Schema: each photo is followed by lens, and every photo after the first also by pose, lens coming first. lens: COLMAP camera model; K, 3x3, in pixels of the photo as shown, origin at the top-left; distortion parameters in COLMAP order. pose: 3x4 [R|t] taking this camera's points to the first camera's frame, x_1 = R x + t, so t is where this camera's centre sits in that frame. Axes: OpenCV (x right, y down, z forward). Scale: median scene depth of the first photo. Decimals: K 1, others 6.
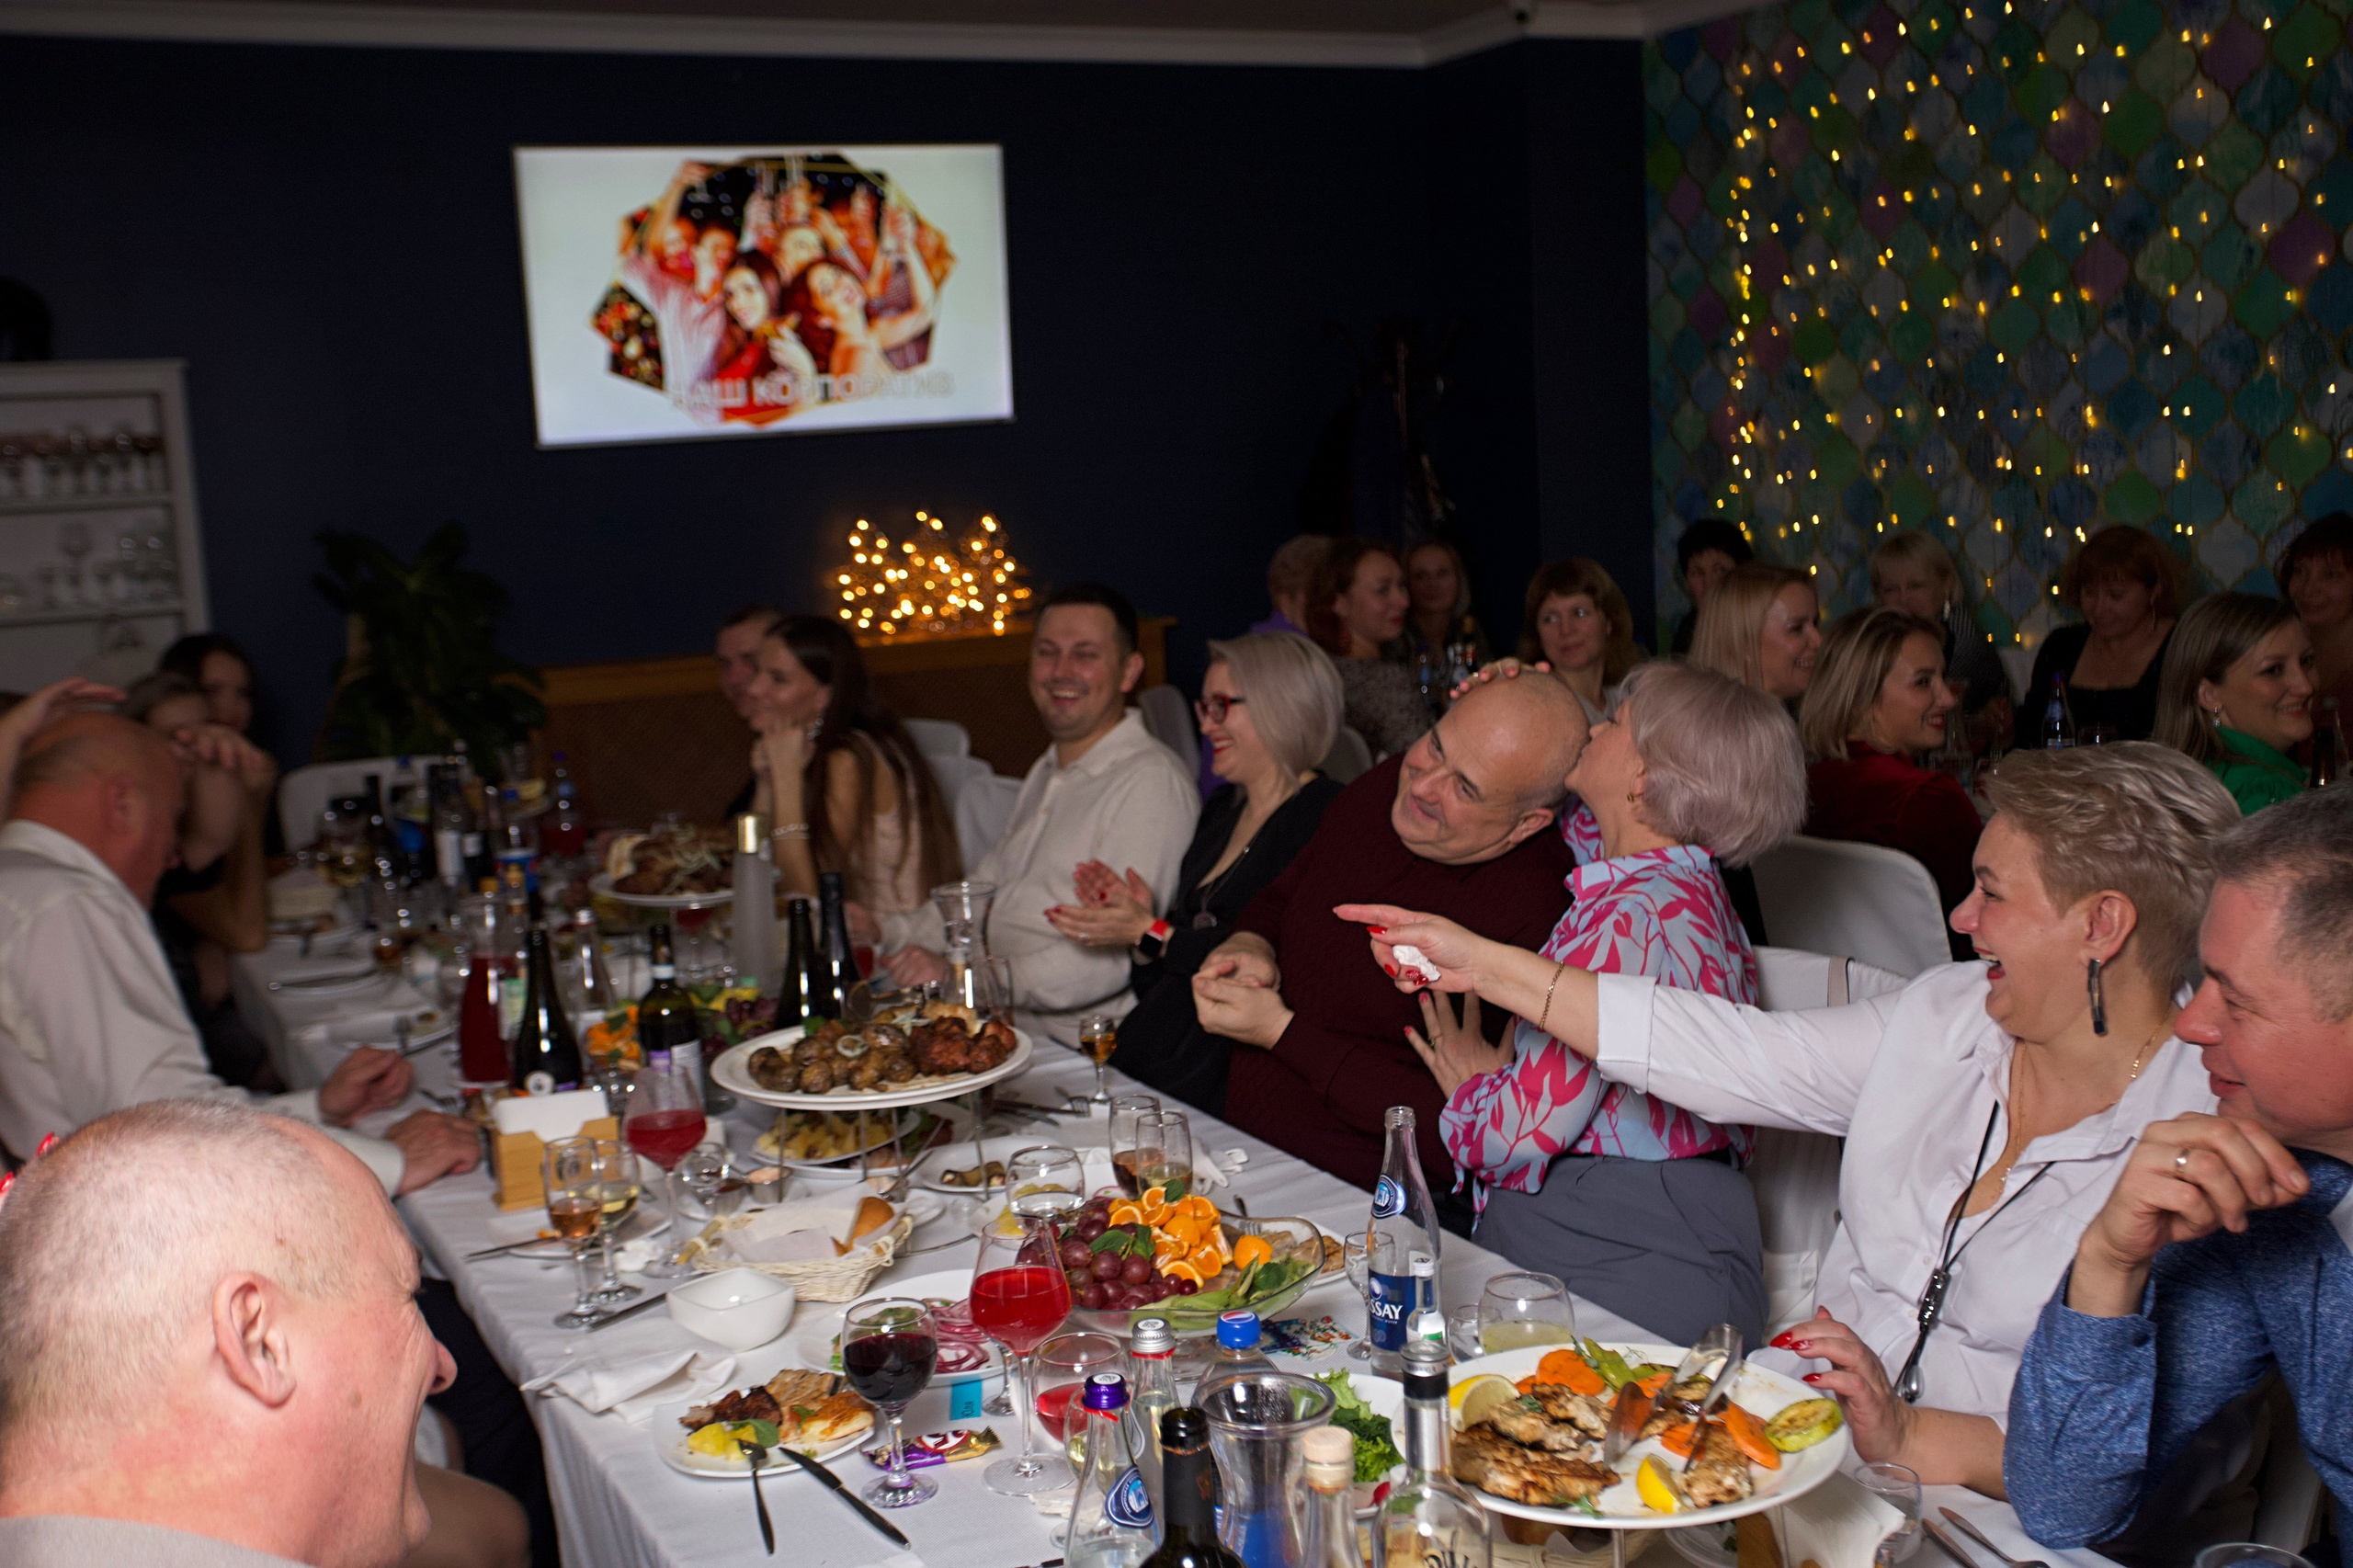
lens RADIAL K [[2713.0, 0, 1176.1], [0, 2713.0, 785.2], [0, 0, 1]] dist [-0.001296, 0.000000]
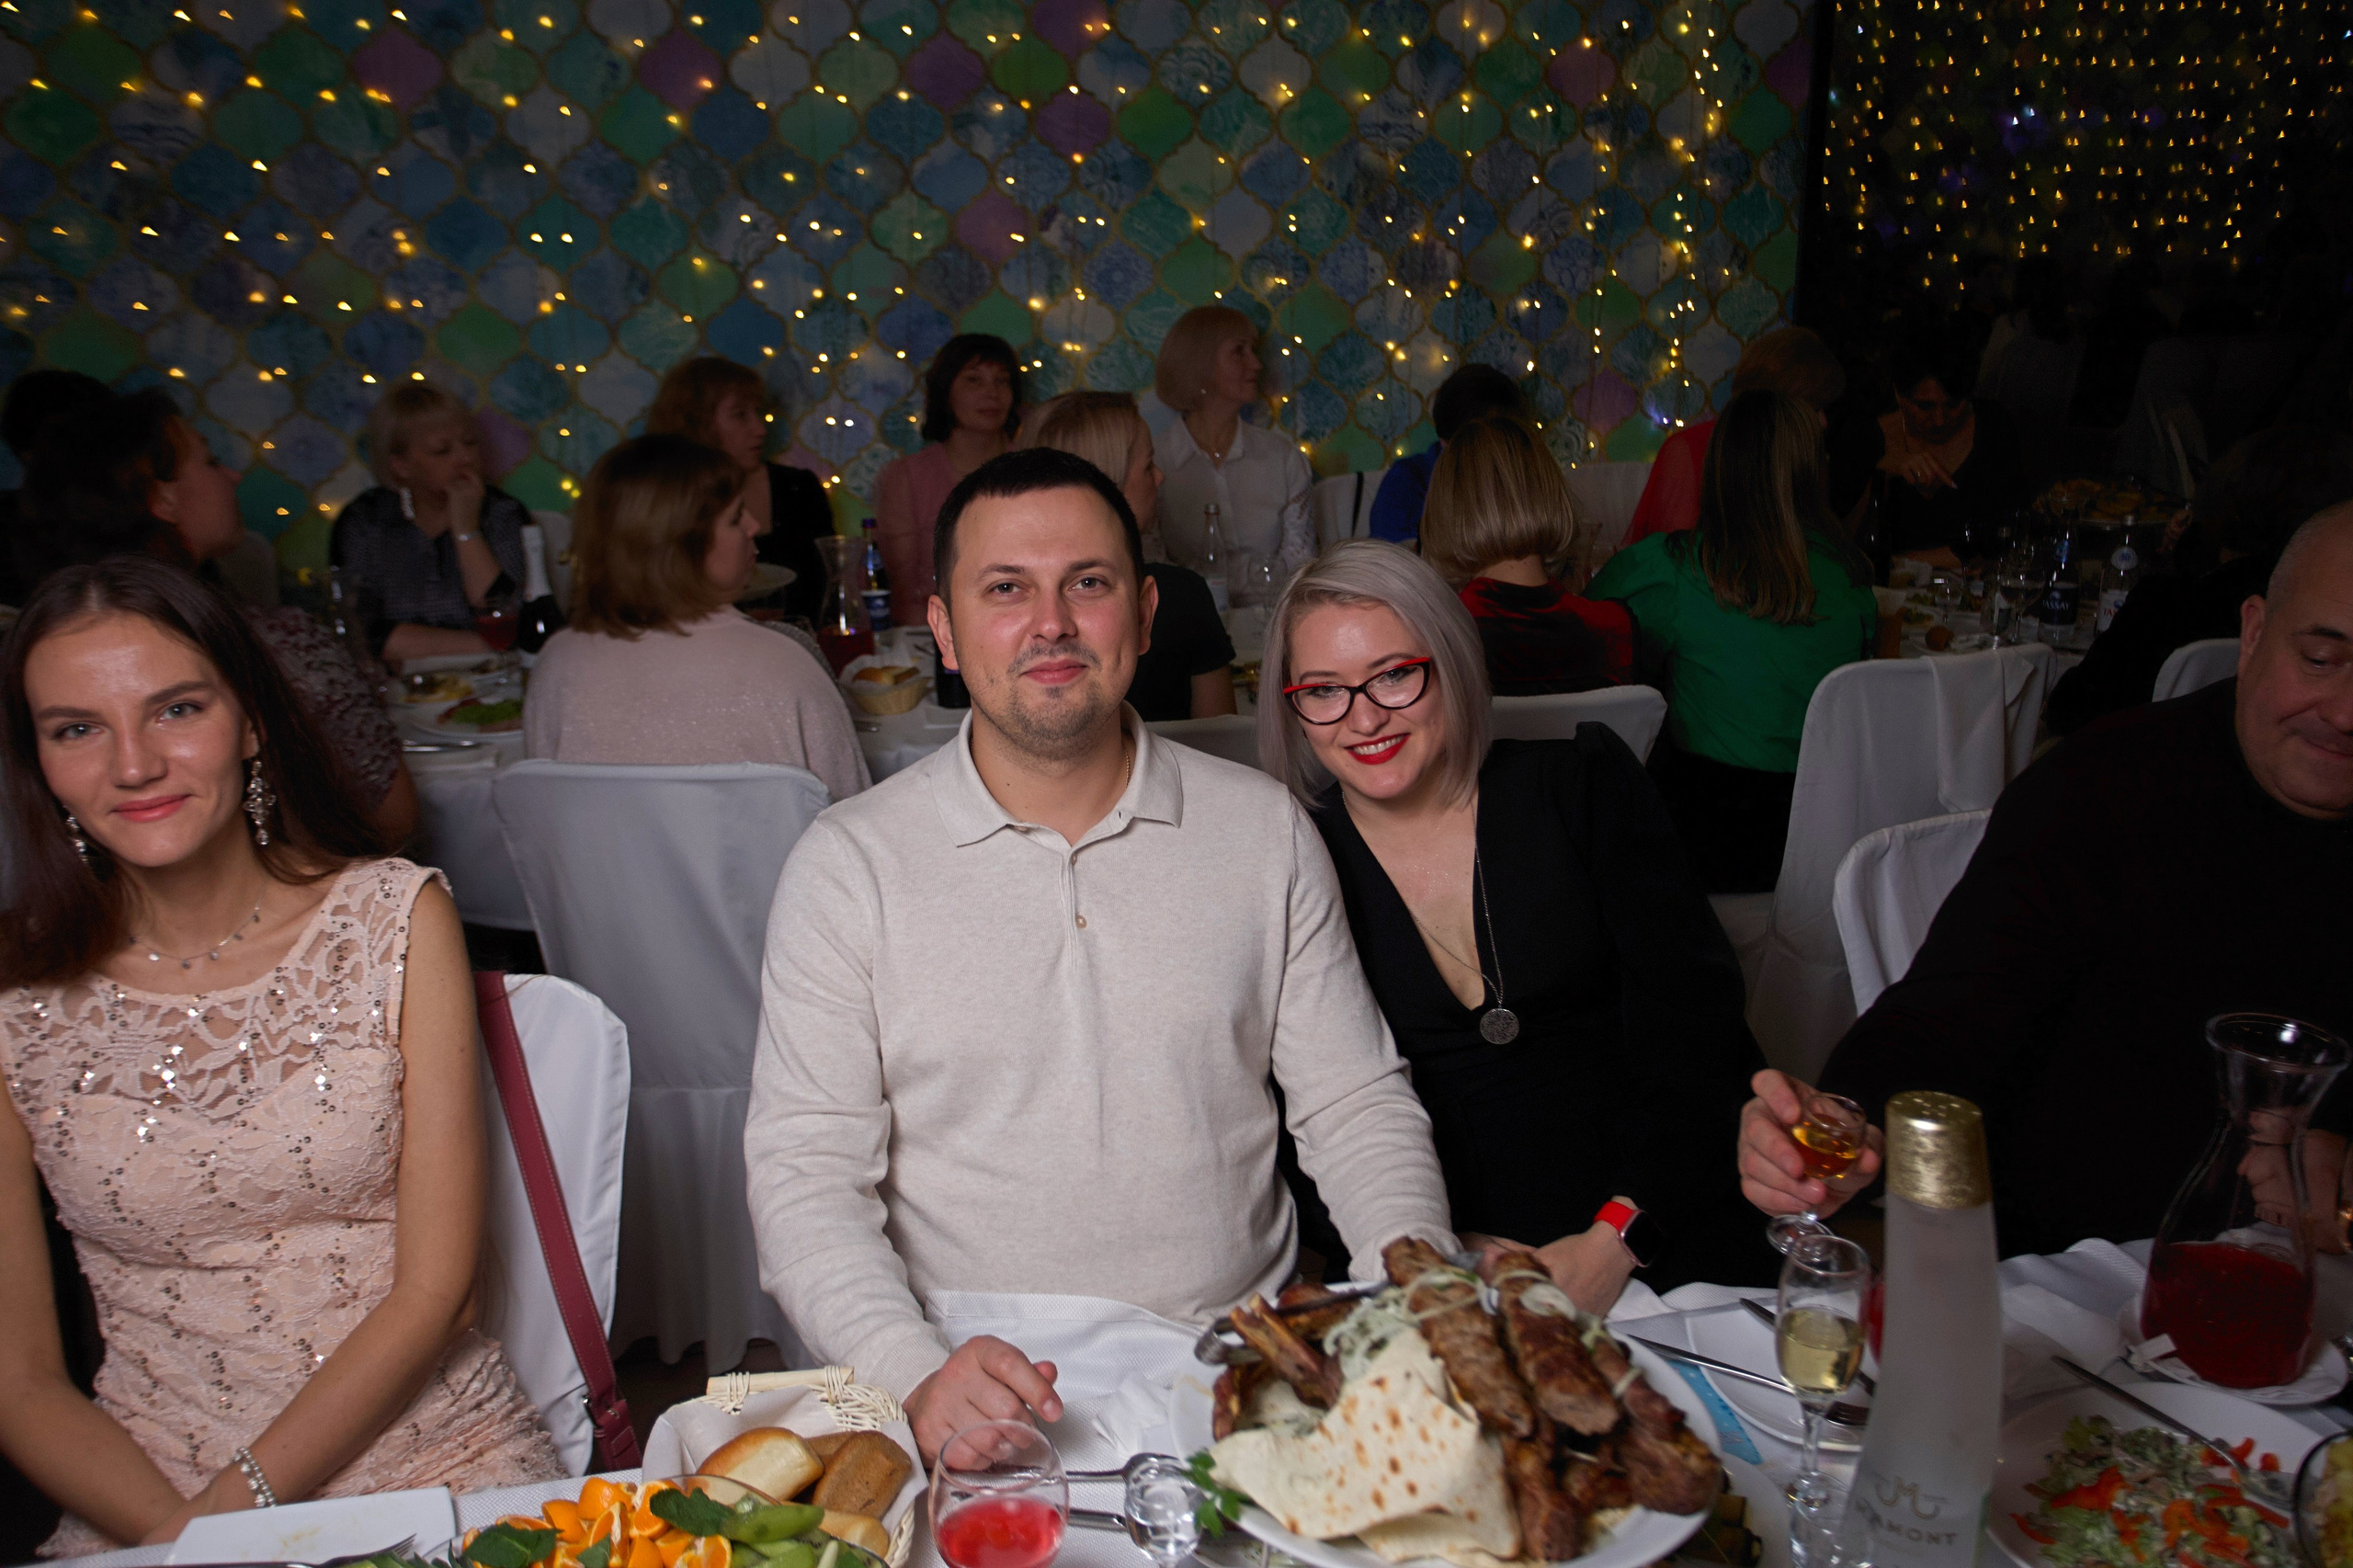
lens RADIAL K [[2027.8, 0, 1176.4], [0, 2027.8, 782.3], [0, 0, 1]] dist [0.008337, 0.023203]
pose [[0.168873, -0.224012, 0.959844, -0.296337], [0.129277, 0.970452, 0.203743, -0.070110], [-0.977123, 0.089679, 0.192843, 0.663234]]
